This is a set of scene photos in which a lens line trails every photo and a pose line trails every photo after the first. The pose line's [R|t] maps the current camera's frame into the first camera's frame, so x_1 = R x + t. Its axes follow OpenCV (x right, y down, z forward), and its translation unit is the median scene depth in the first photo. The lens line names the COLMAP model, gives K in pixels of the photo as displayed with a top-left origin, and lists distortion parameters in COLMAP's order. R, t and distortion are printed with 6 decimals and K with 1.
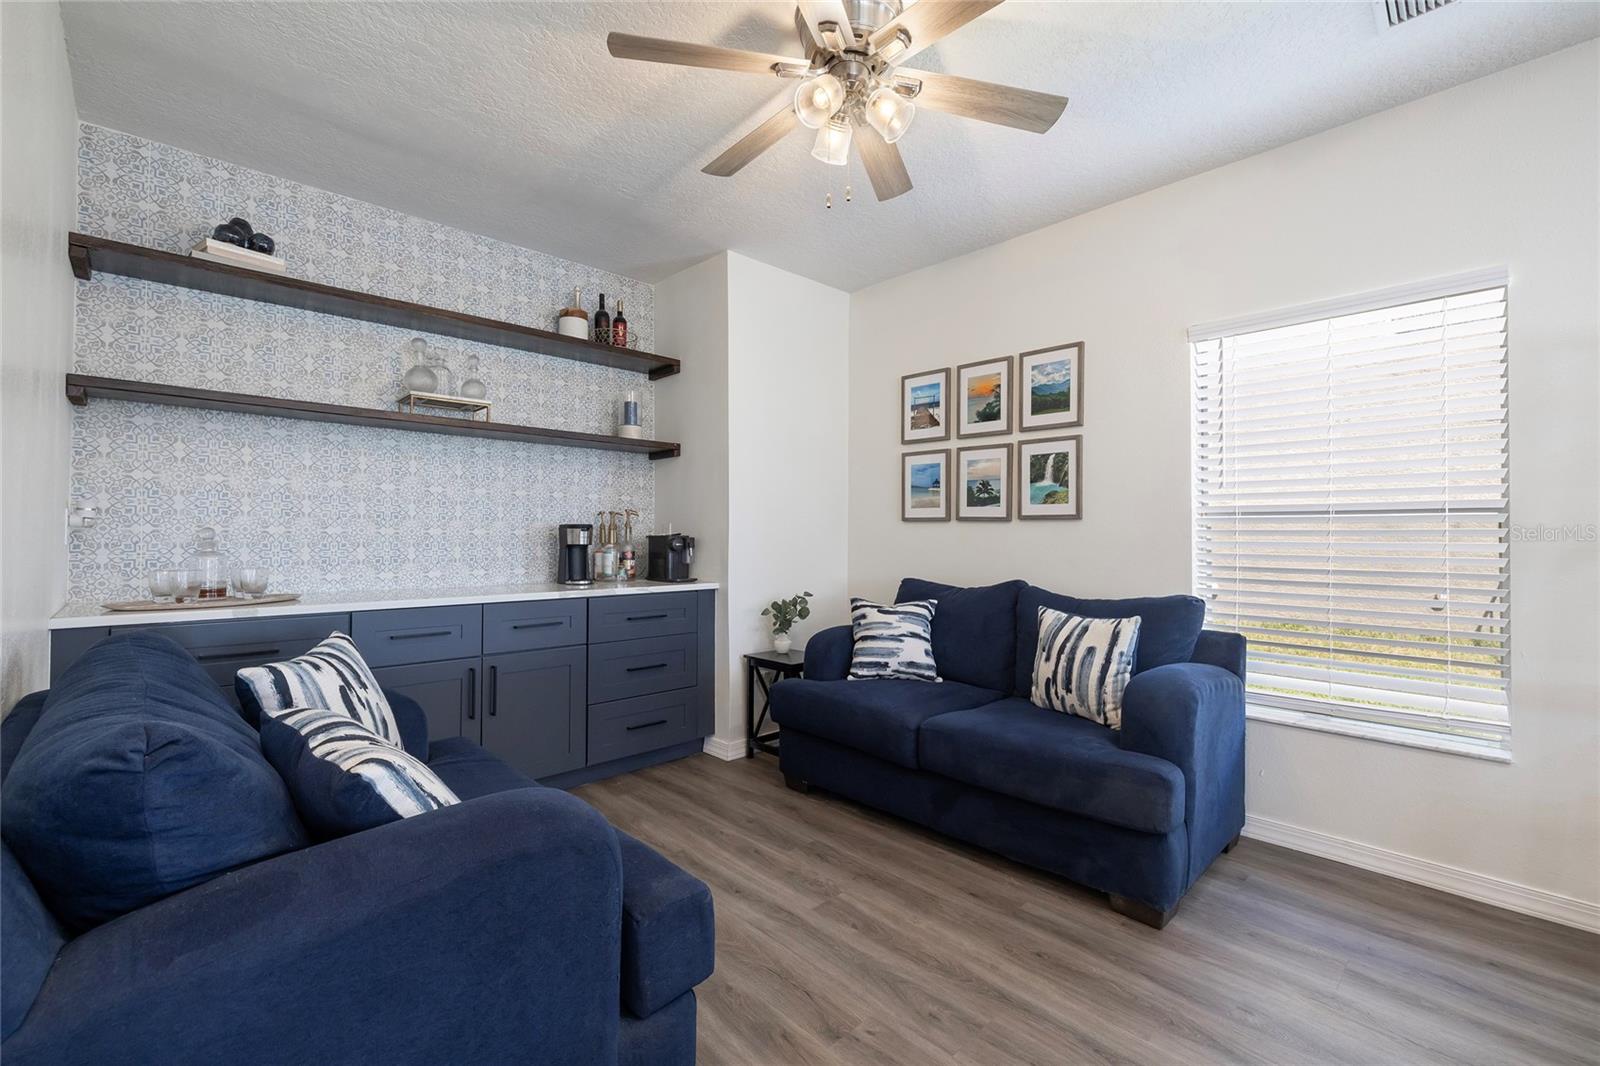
lens RADIAL K [[676.3, 0, 790.2], [0, 676.3, 525.1], [0, 0, 1]] dist [-0.000948, 0.000201]
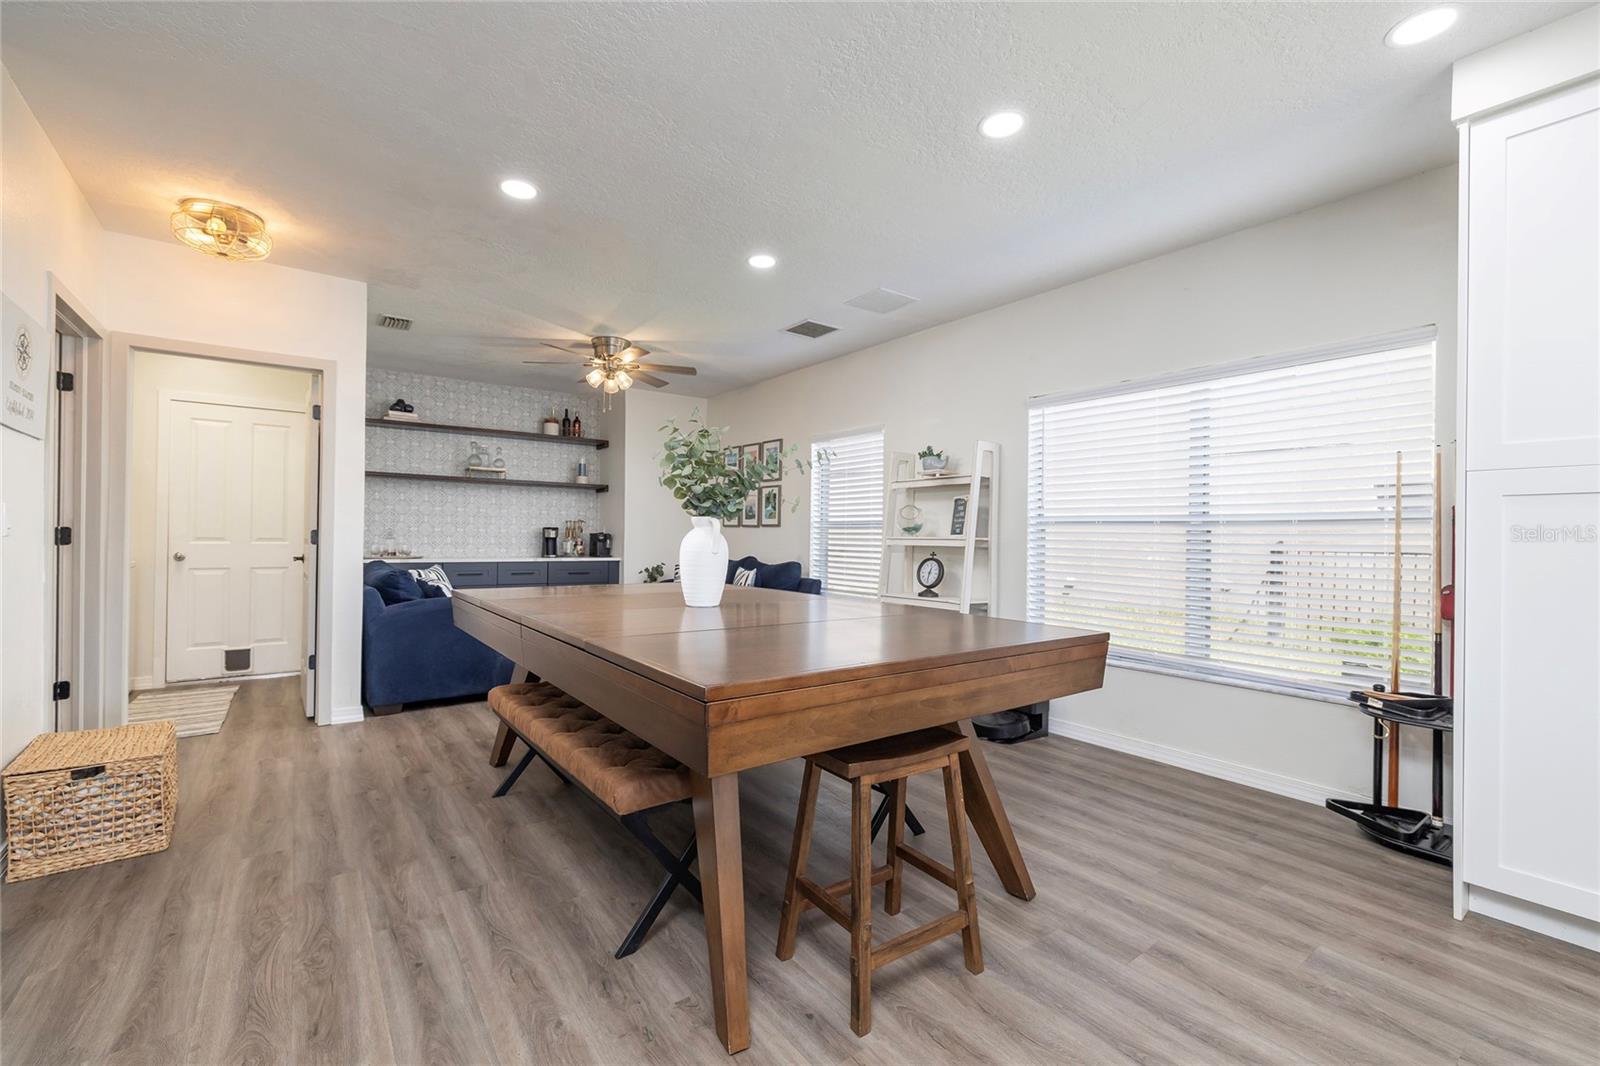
lens RADIAL K [[672.9, 0, 788.8], [0, 672.9, 532.4], [0, 0, 1]] dist [-0.000617, -0.000166]
pose [[0.992638, 0.007499, -0.120887, 0.688845], [-0.006675, 0.999952, 0.007217, -0.005728], [0.120935, -0.006357, 0.992640, -0.982943]]
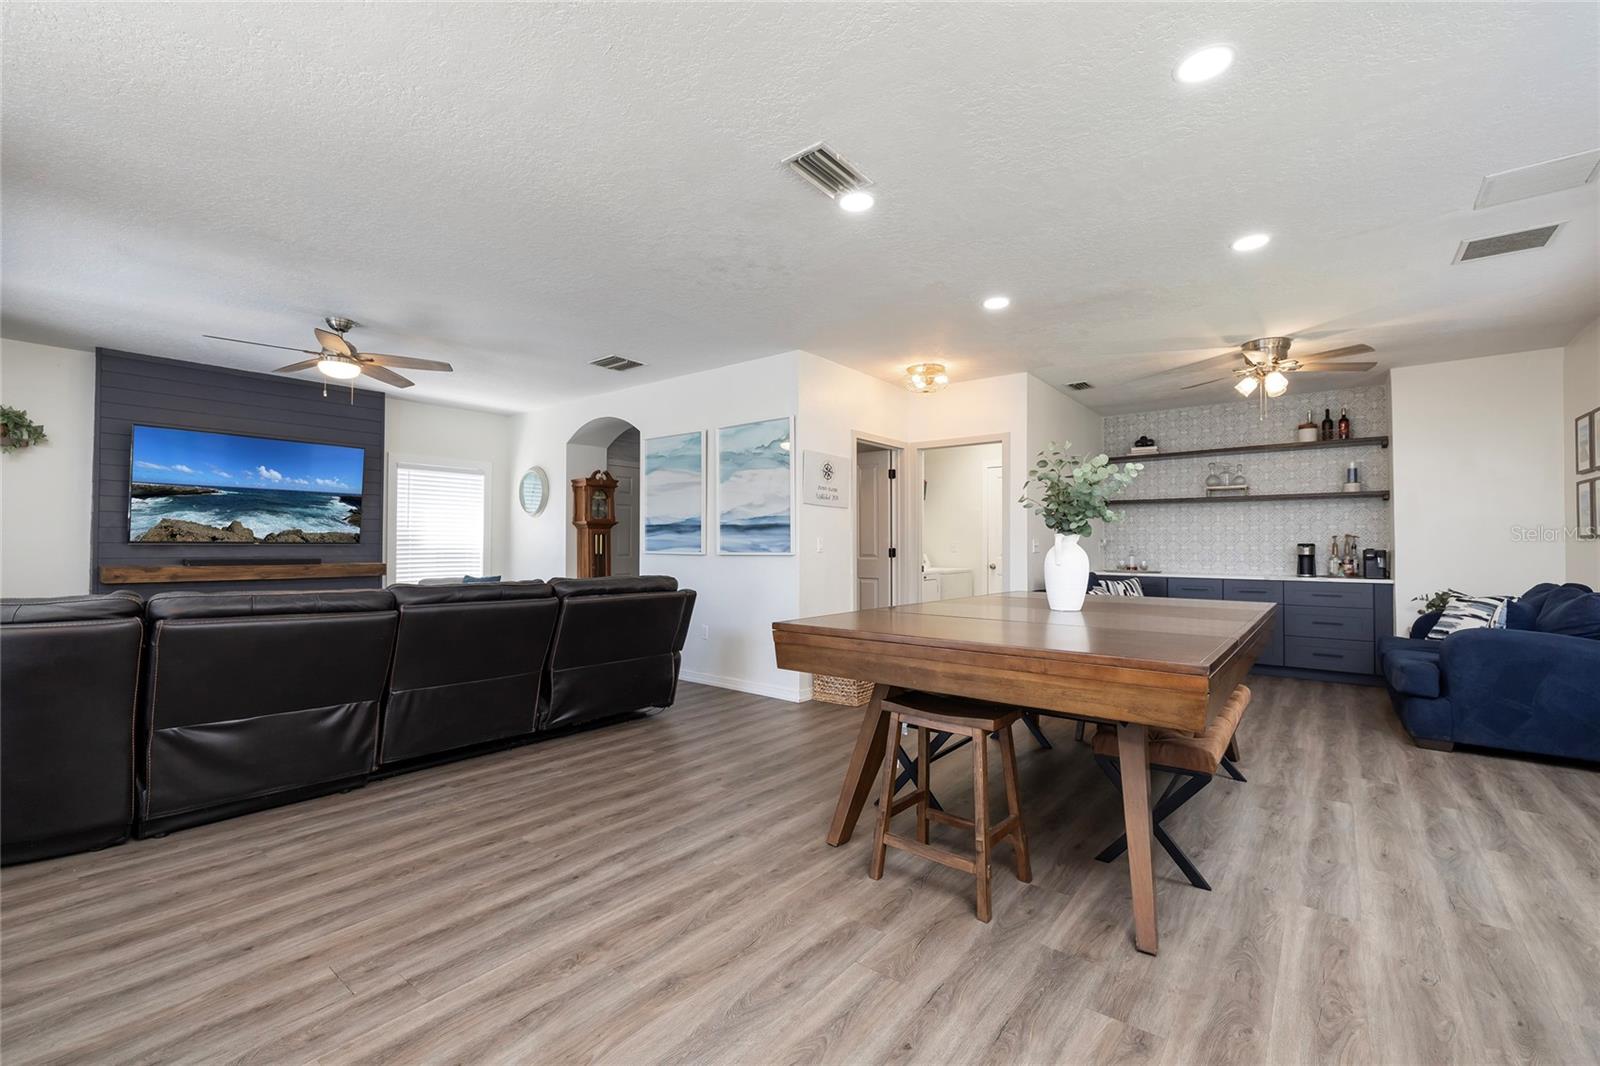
lens RADIAL K [[667.5, 0, 783.1], [0, 667.5, 531.9], [0, 0, 1]] dist [-0.003430, -0.000685]
pose [[0.129361, -0.025941, -0.991258, 1.405243], [0.009073, 0.999647, -0.024977, -0.000904], [0.991556, -0.005763, 0.129550, -0.685589]]
